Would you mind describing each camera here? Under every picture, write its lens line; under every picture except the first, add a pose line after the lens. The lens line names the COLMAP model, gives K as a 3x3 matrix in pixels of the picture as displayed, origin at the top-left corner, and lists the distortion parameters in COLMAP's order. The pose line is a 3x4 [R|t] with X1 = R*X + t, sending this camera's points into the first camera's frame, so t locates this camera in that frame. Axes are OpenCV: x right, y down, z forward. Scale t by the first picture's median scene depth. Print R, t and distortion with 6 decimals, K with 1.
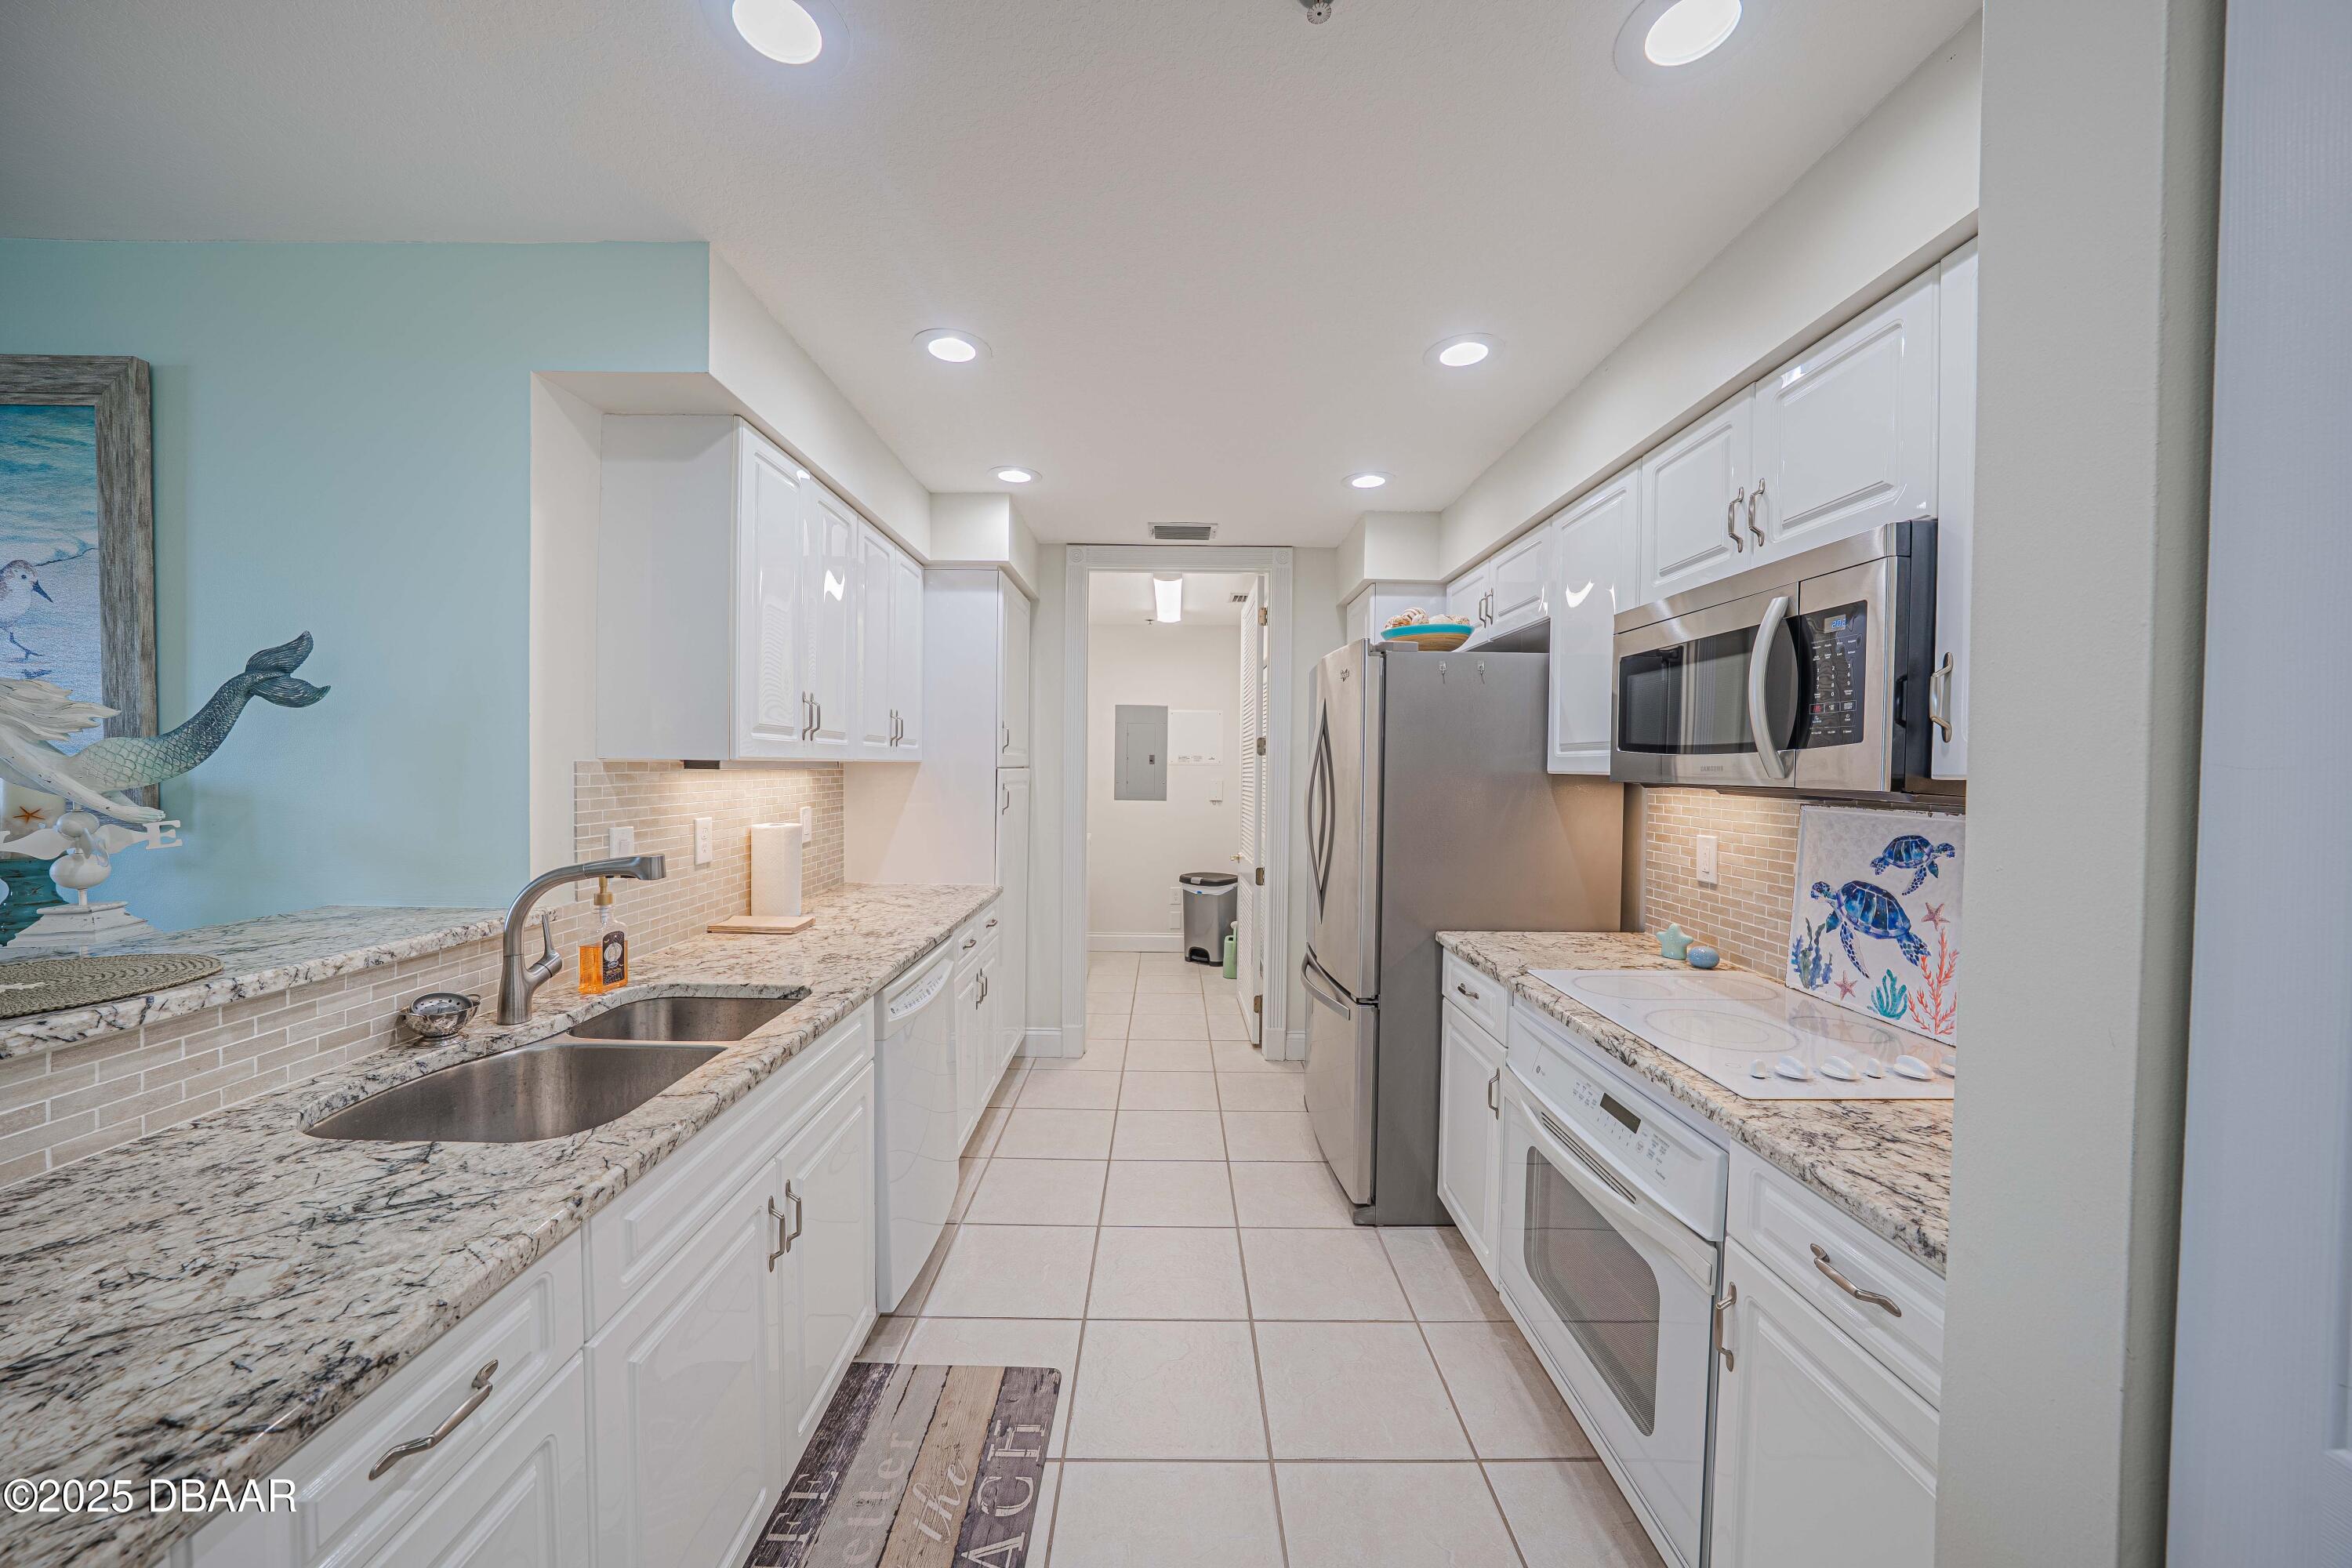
lens RADIAL K [[812.7, 0, 1171.8], [0, 812.7, 788.2], [0, 0, 1]] dist [0.001264, 0.000217]
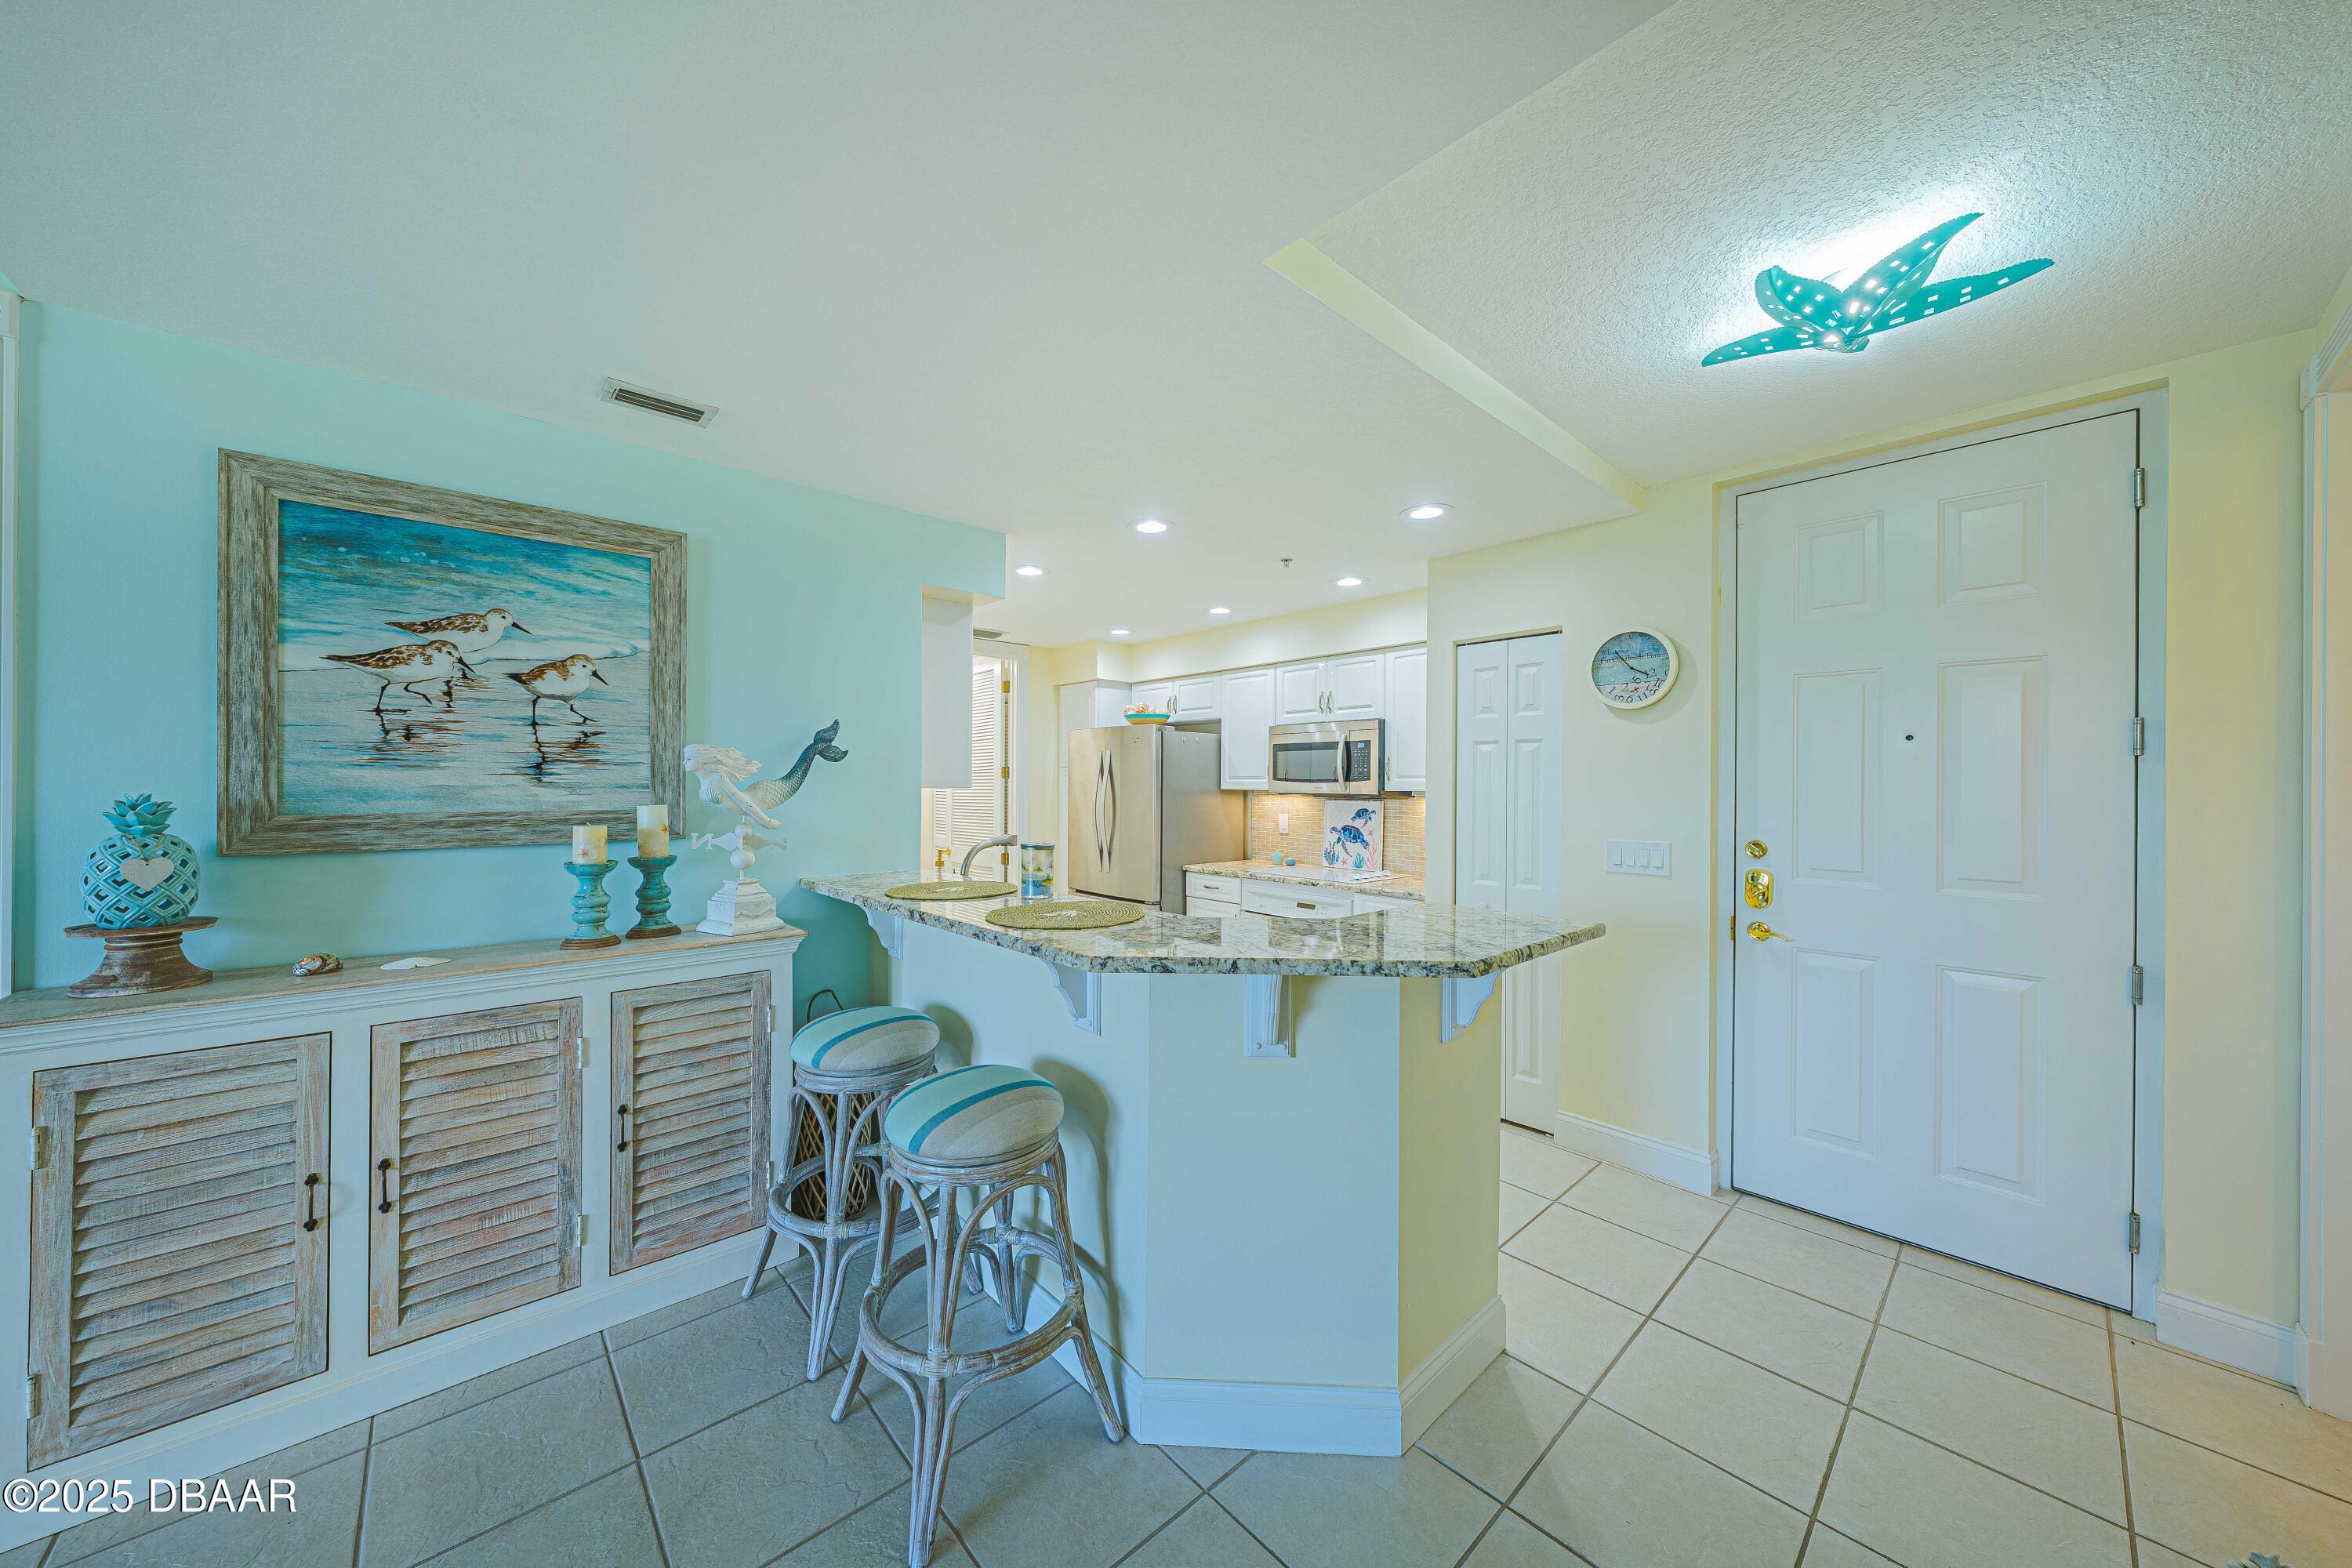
lens RADIAL K [[812.7, 0, 1159.1], [0, 812.7, 780.7], [0, 0, 1]] dist [0.001264, 0.000217]
pose [[0.741235, -0.005191, 0.671226, -1.626786], [0.020835, 0.999666, -0.015278, -0.016162], [-0.670922, 0.025310, 0.741096, -0.728758]]
